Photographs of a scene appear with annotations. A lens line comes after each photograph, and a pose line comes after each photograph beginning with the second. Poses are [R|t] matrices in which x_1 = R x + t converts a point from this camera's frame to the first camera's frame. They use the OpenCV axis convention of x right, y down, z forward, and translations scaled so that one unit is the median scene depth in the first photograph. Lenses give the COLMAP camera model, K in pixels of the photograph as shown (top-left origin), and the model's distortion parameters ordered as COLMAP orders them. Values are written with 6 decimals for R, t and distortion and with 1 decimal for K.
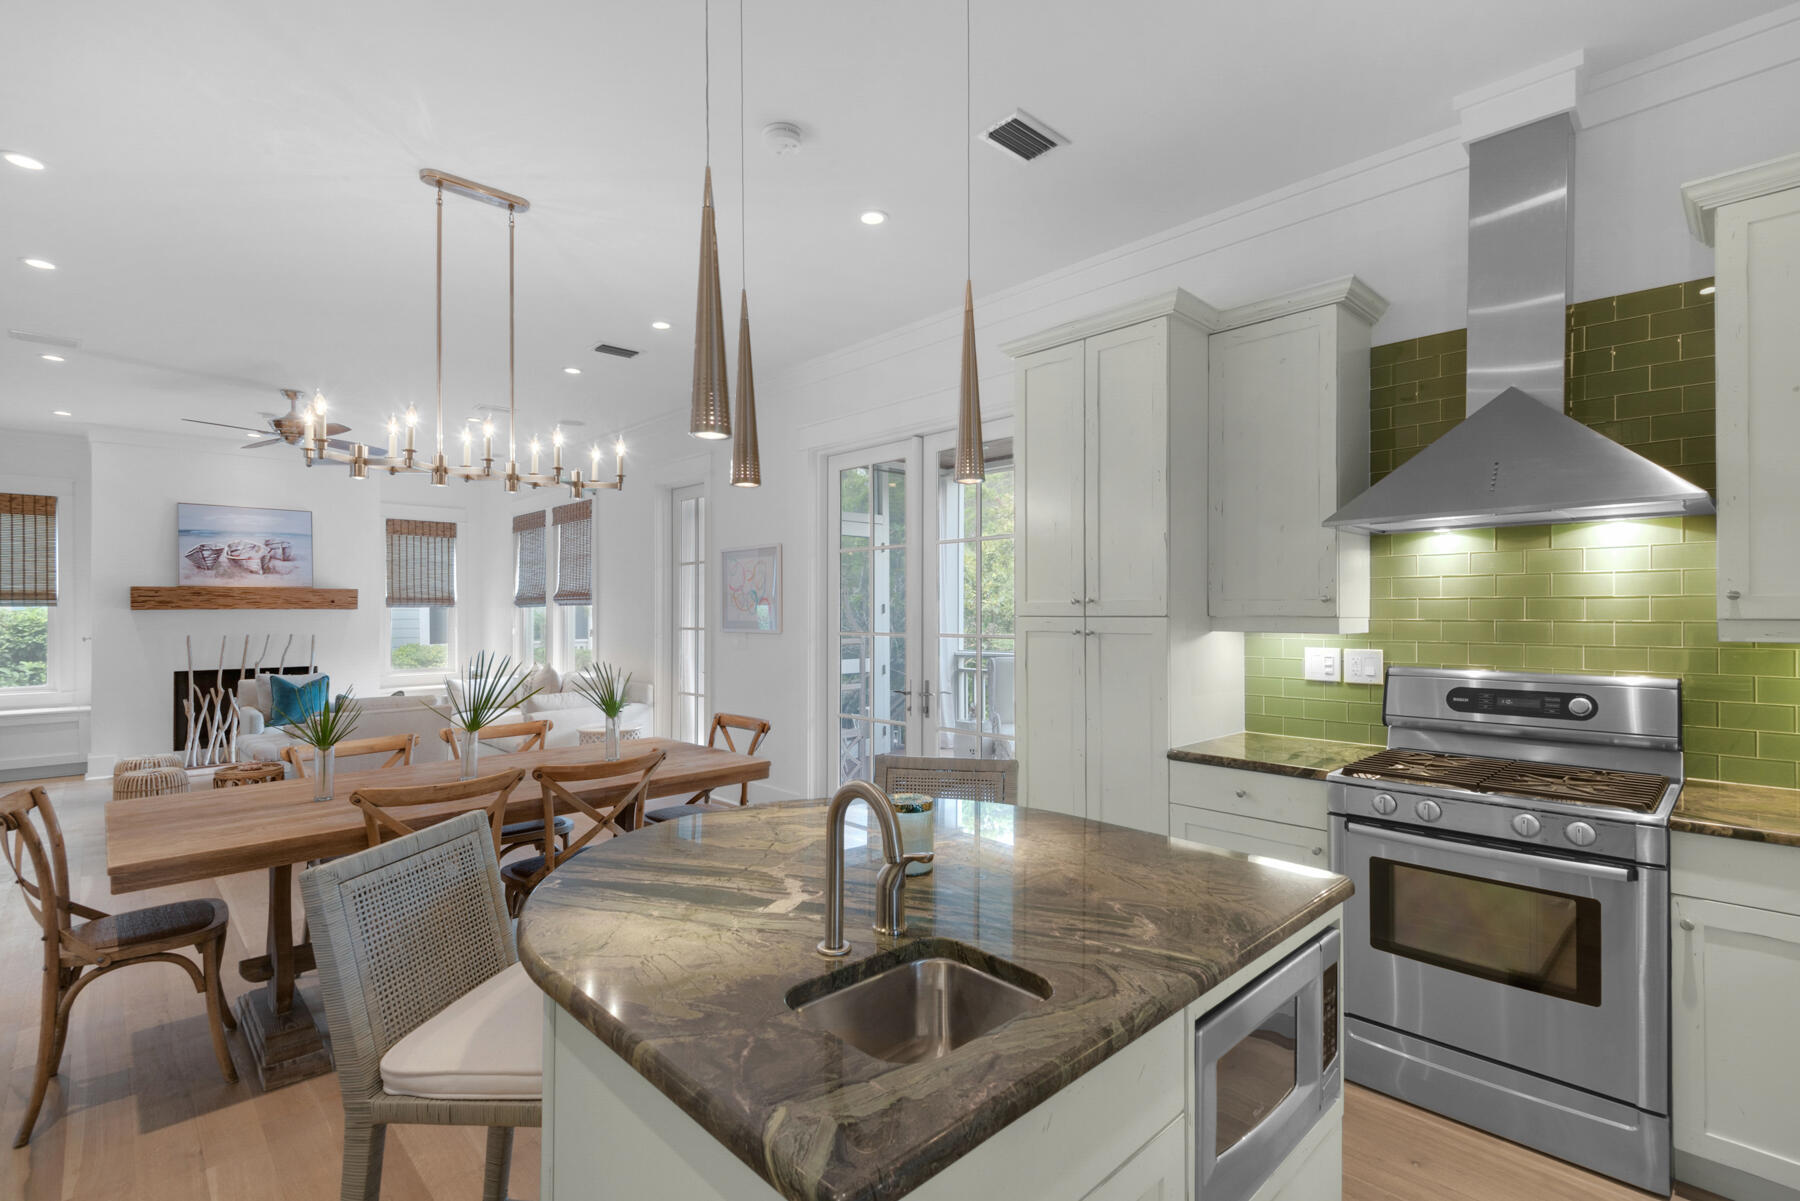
lens RADIAL K [[838.3, 0, 908.2], [0, 838.3, 605.8], [0, 0, 1]] dist [0.006518, -0.003389]
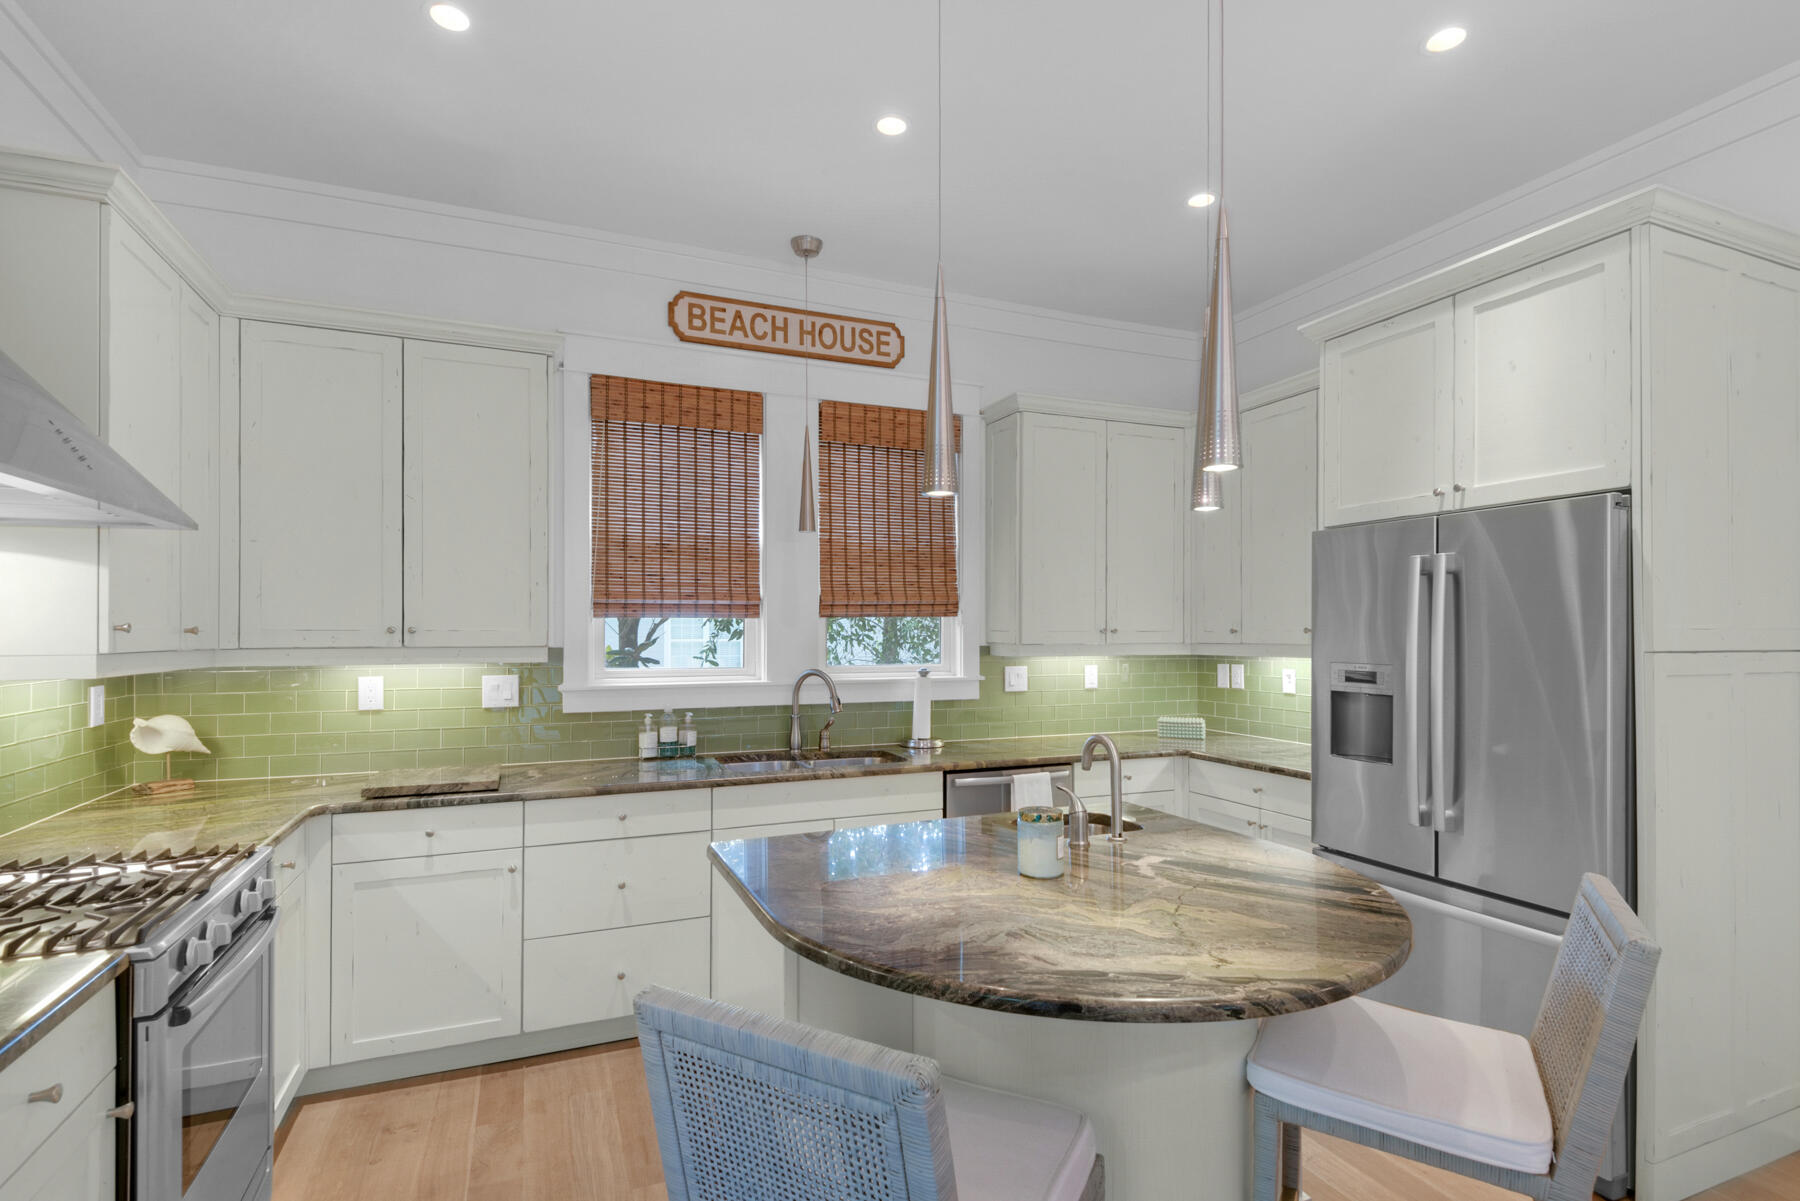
lens RADIAL K [[867.4, 0, 908.4], [0, 867.4, 632.6], [0, 0, 1]] dist [0.024369, -0.003403]
pose [[-0.932854, 0.005275, 0.360216, -0.052705], [0.002259, 0.999959, -0.008792, 0.000730], [-0.360247, -0.007388, -0.932828, 0.446636]]
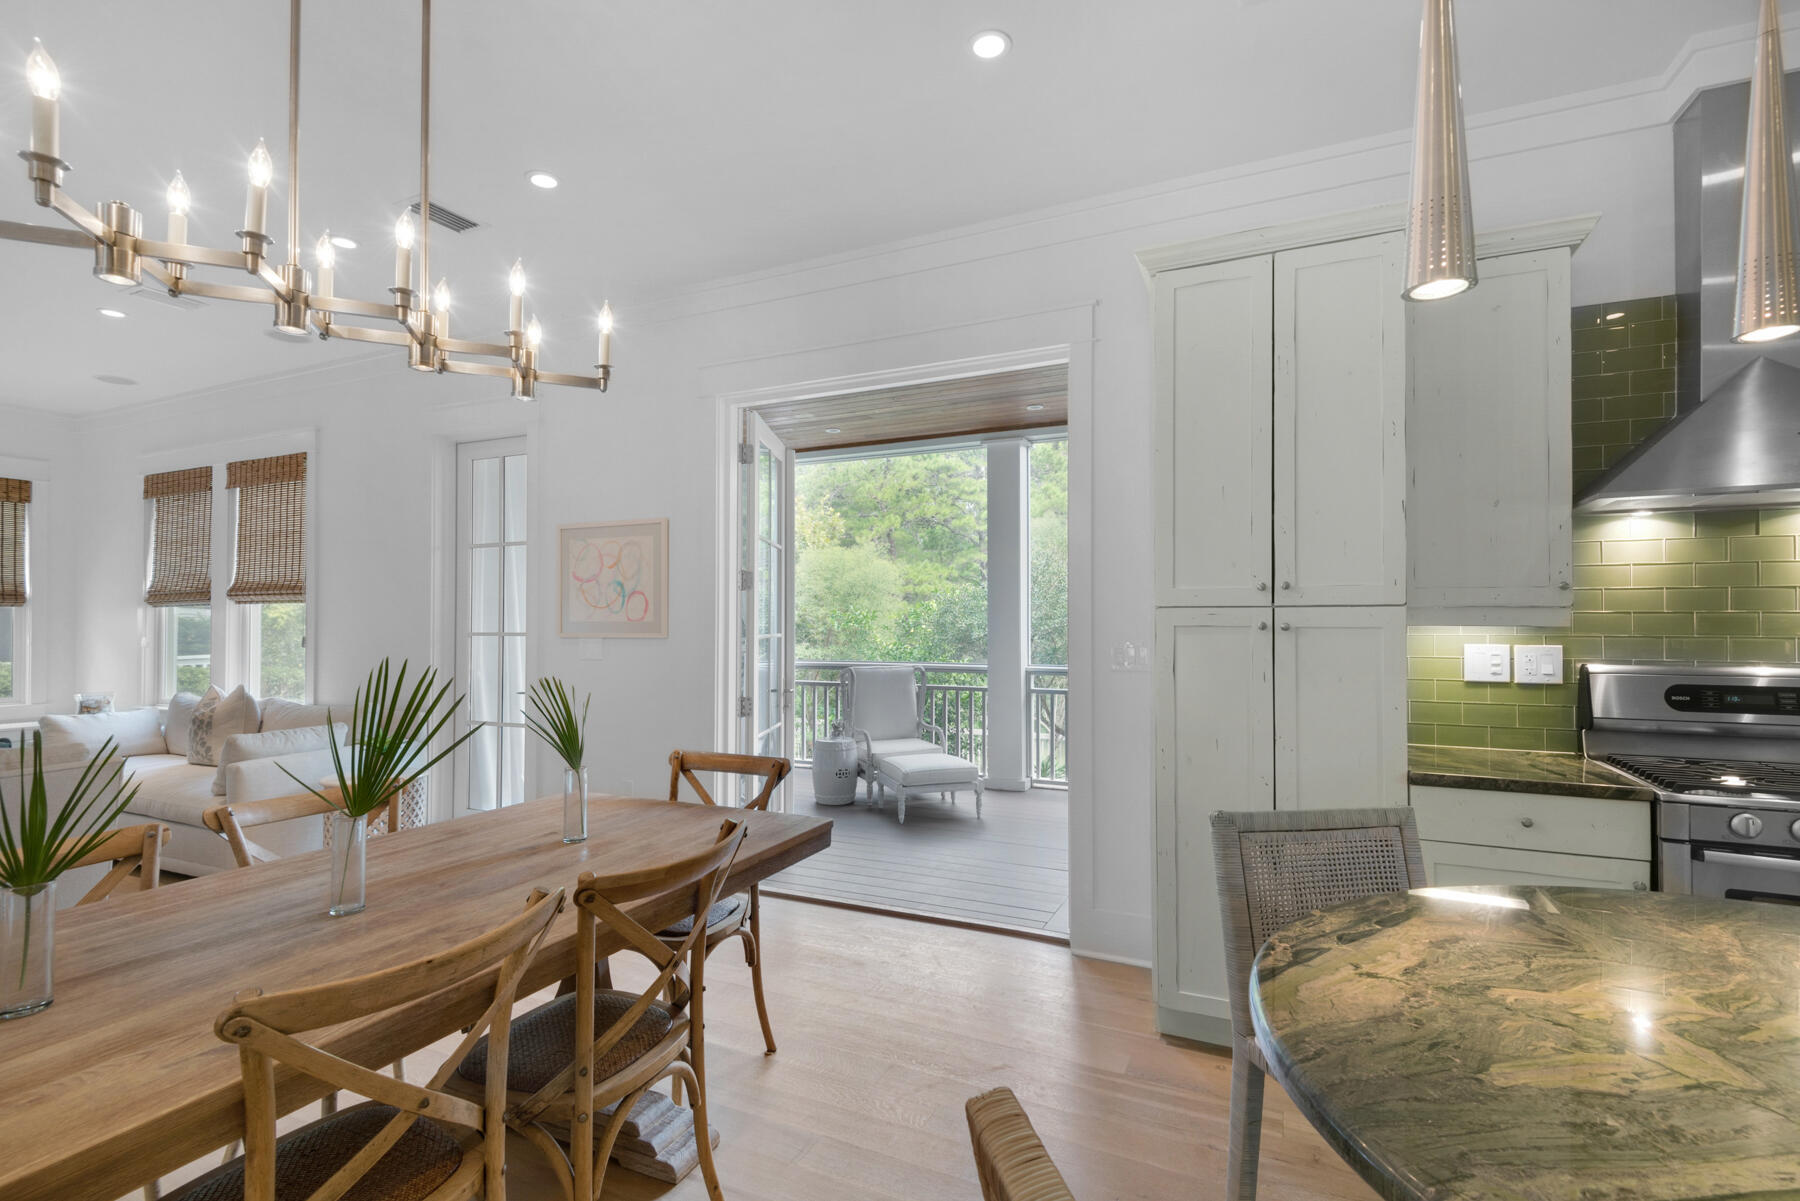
lens RADIAL K [[838.3, 0, 904.9], [0, 838.3, 615.8], [0, 0, 1]] dist [0.006518, -0.003389]
pose [[0.935322, 0.005496, 0.353755, -0.160677], [-0.004538, 0.999983, -0.003537, 0.010965], [-0.353768, 0.001703, 0.935332, 0.164491]]
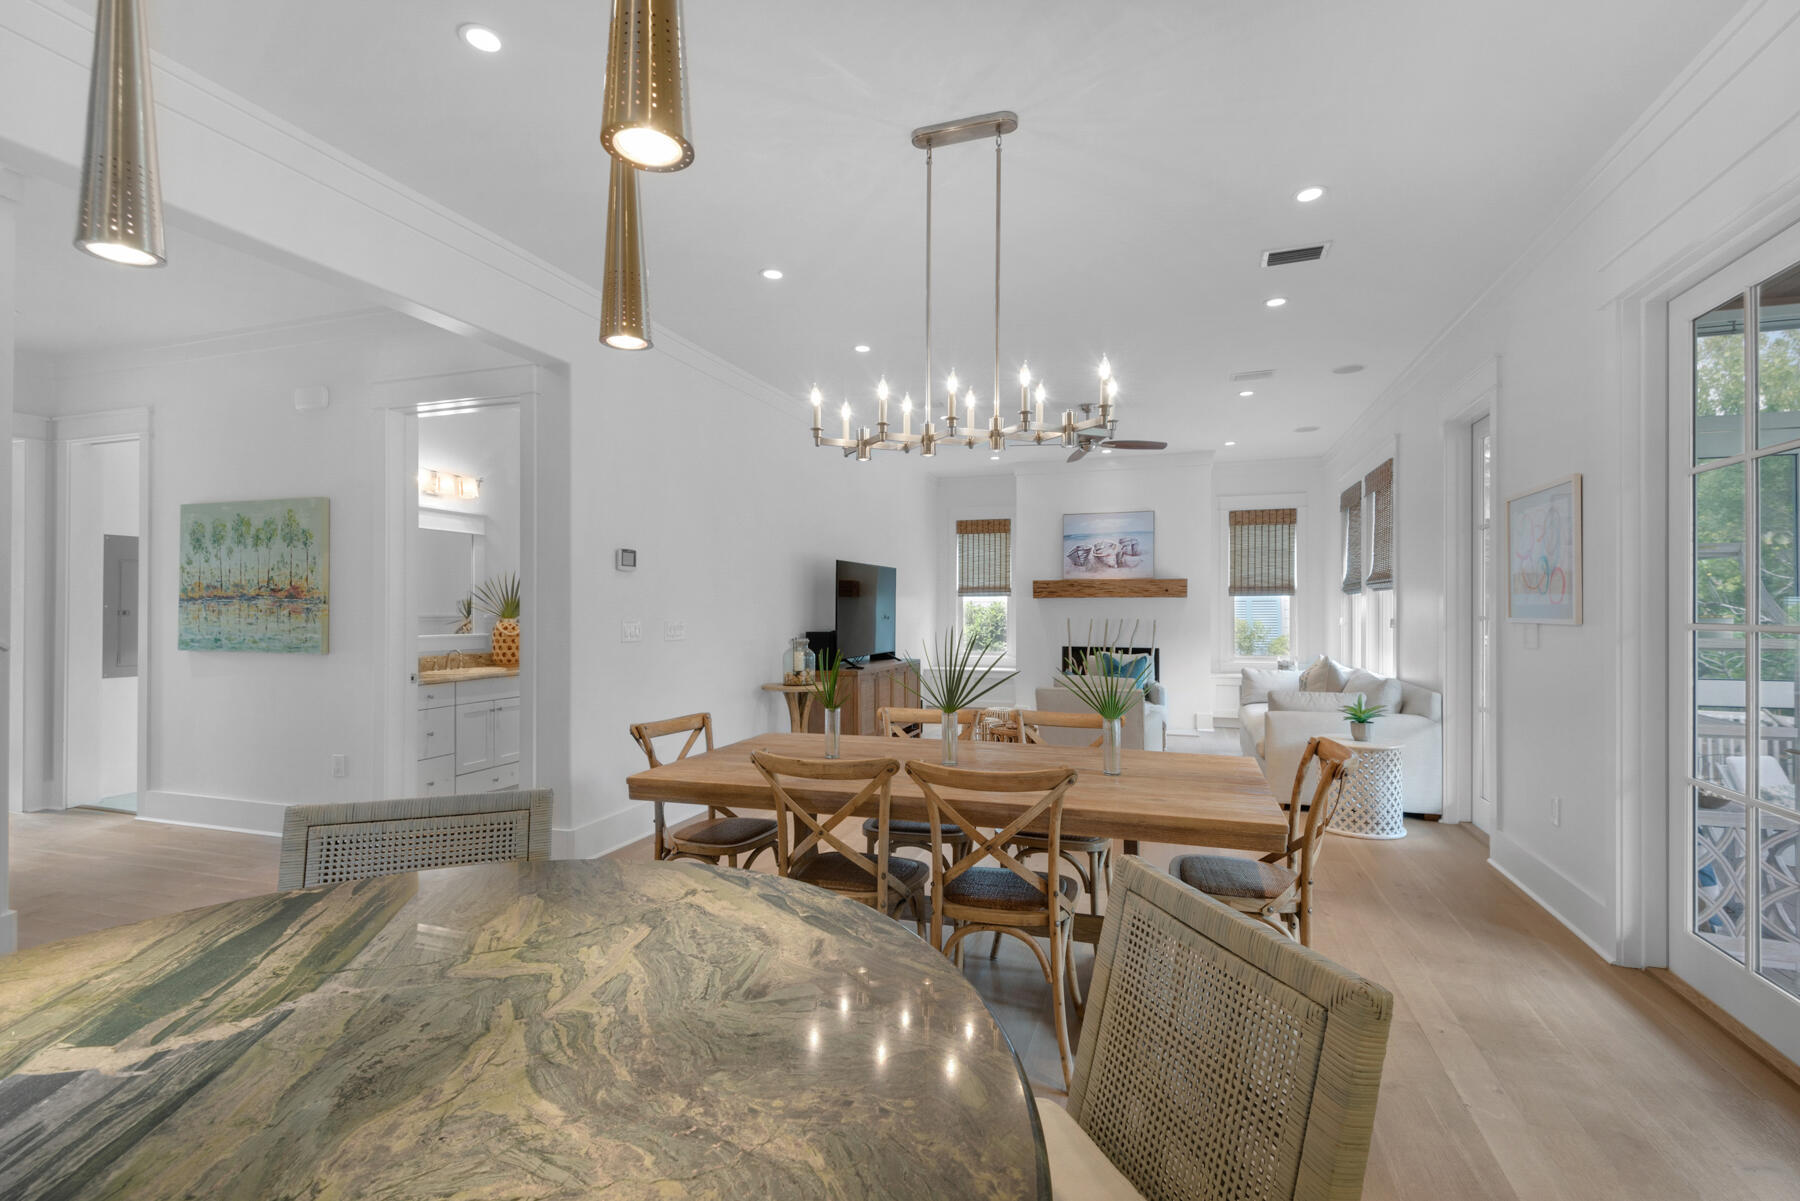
lens RADIAL K [[803.6, 0, 906.2], [0, 803.6, 603.8], [0, 0, 1]] dist [0.012080, -0.001881]
pose [[0.459682, -0.002028, -0.888081, 0.104368], [0.005249, 0.999986, 0.000433, 0.011386], [0.888068, -0.004861, 0.459686, 0.226654]]
